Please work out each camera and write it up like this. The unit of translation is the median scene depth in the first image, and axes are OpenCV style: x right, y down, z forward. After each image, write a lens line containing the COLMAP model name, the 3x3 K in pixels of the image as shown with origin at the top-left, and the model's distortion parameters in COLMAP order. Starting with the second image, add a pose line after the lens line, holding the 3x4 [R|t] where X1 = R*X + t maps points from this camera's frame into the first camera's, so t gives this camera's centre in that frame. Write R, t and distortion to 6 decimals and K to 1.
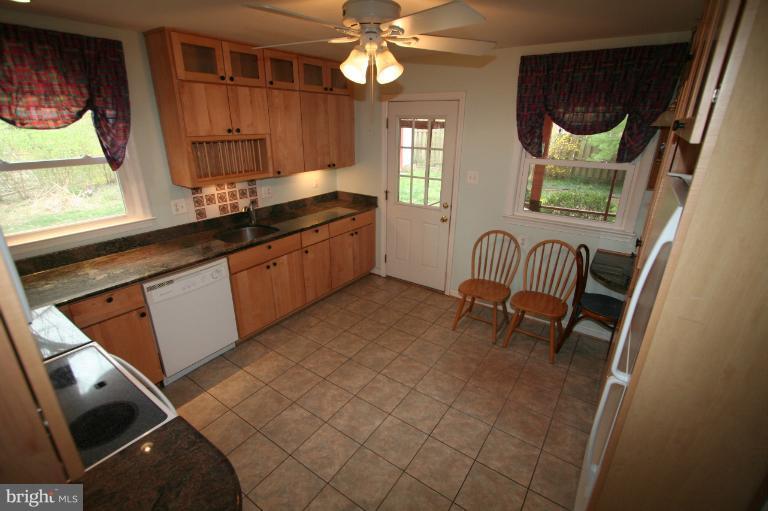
lens RADIAL K [[358.8, 0, 384.0], [0, 358.8, 255.5], [0, 0, 1]] dist [-0.013115, -0.000509]
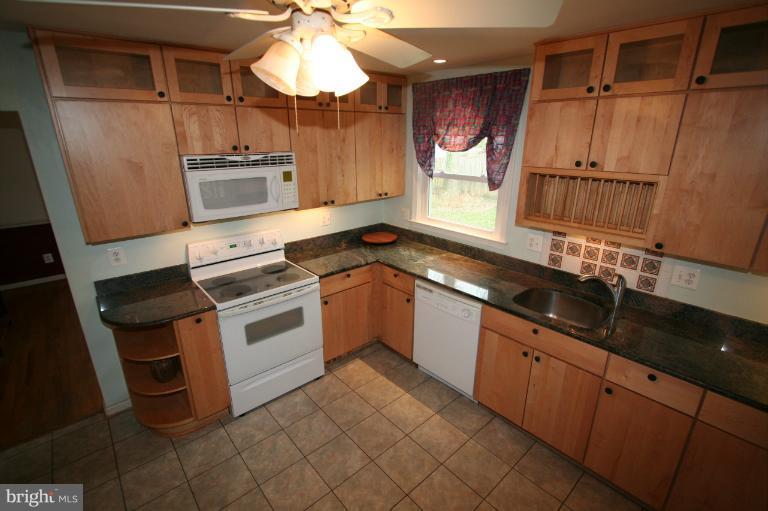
lens RADIAL K [[358.8, 0, 384.0], [0, 358.8, 255.5], [0, 0, 1]] dist [-0.013115, -0.000509]
pose [[-0.241074, 0.297762, -0.923700, 0.376003], [-0.342601, 0.864384, 0.368055, -0.335461], [0.908024, 0.405189, -0.106367, 0.837880]]
